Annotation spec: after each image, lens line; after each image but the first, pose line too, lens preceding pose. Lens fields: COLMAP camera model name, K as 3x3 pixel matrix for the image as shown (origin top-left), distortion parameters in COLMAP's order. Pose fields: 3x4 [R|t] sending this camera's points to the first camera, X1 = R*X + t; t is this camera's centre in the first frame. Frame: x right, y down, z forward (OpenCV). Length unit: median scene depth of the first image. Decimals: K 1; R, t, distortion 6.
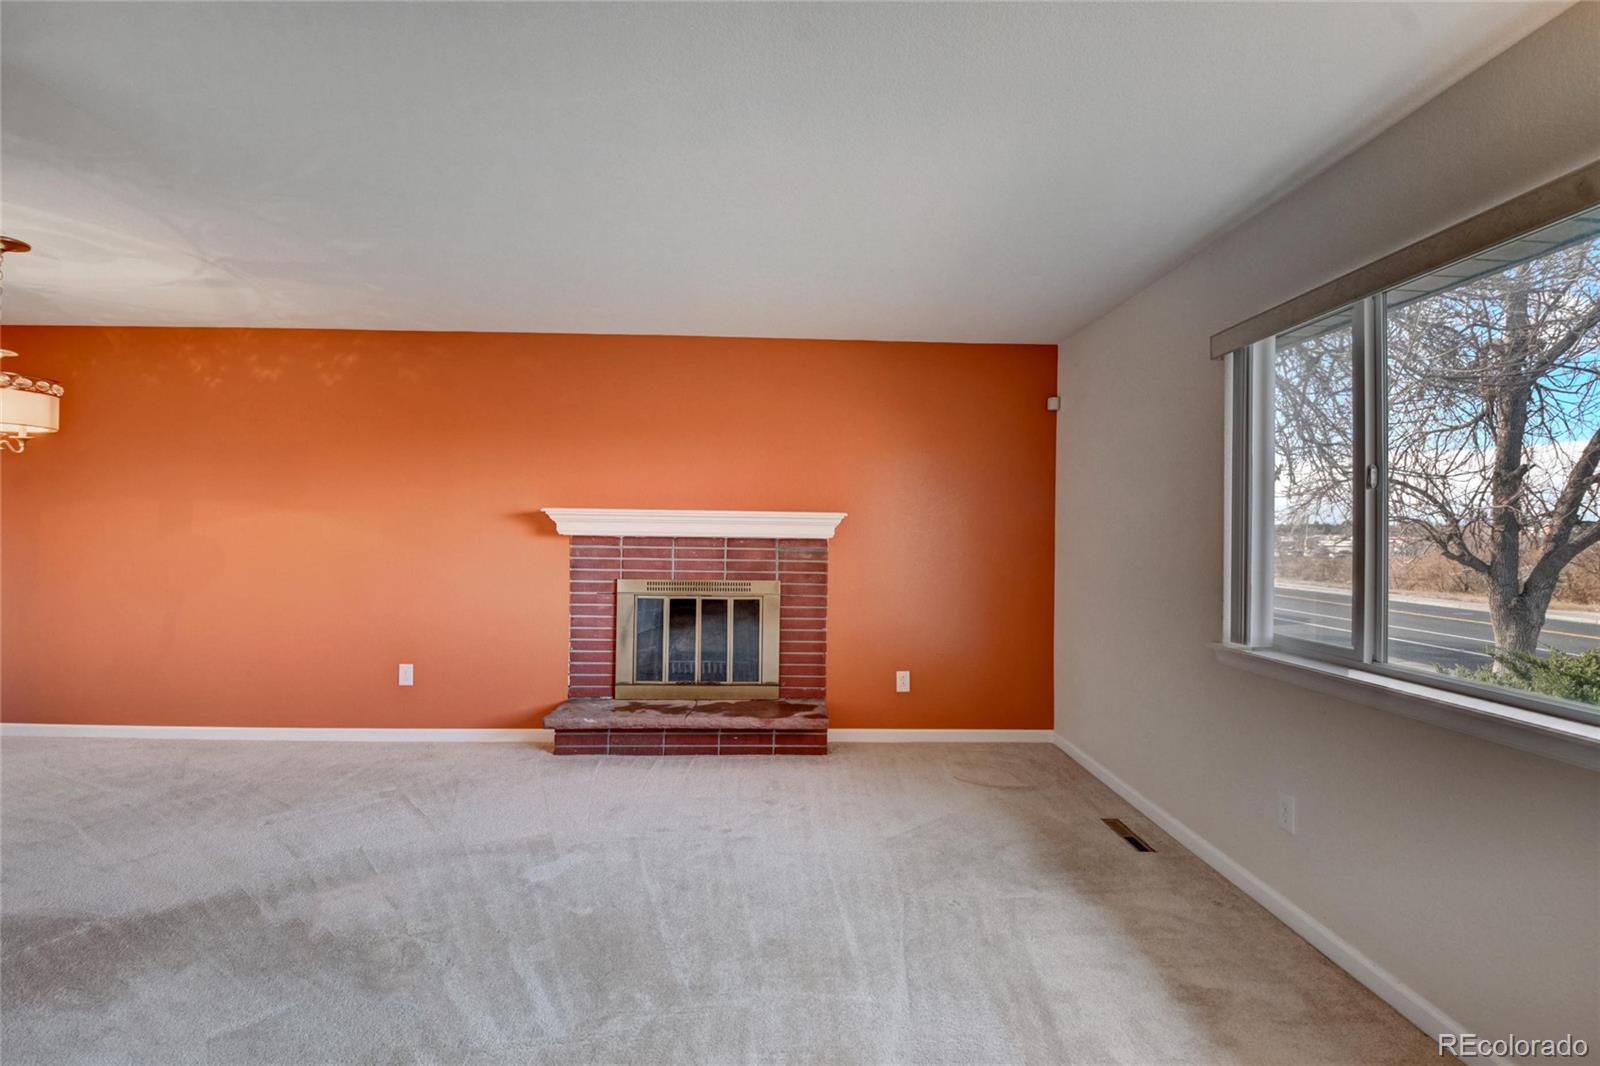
lens RADIAL K [[721.0, 0, 800.0], [0, 721.0, 533.0], [0, 0, 1]] dist [0.000053, -0.000059]
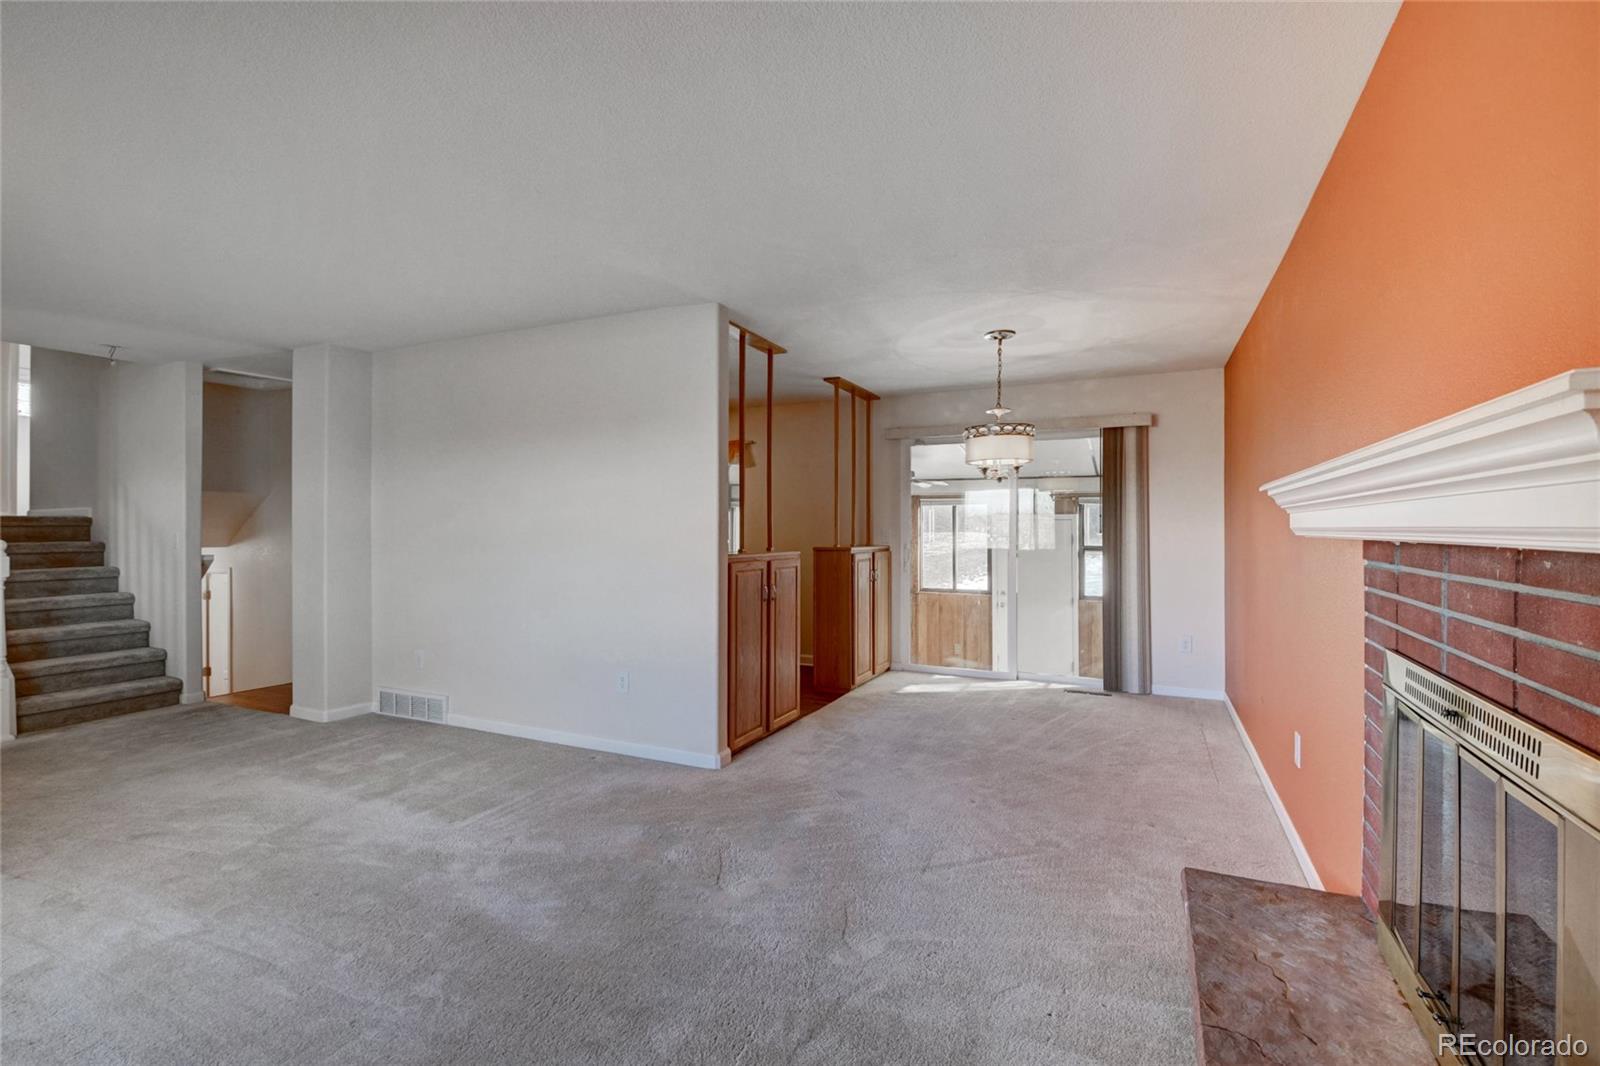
lens RADIAL K [[721.0, 0, 800.0], [0, 721.0, 533.0], [0, 0, 1]] dist [0.000053, -0.000059]
pose [[-0.460186, -0.006026, -0.887802, 0.312443], [-0.003867, 0.999981, -0.004783, 0.002358], [0.887814, 0.001232, -0.460201, 1.124280]]
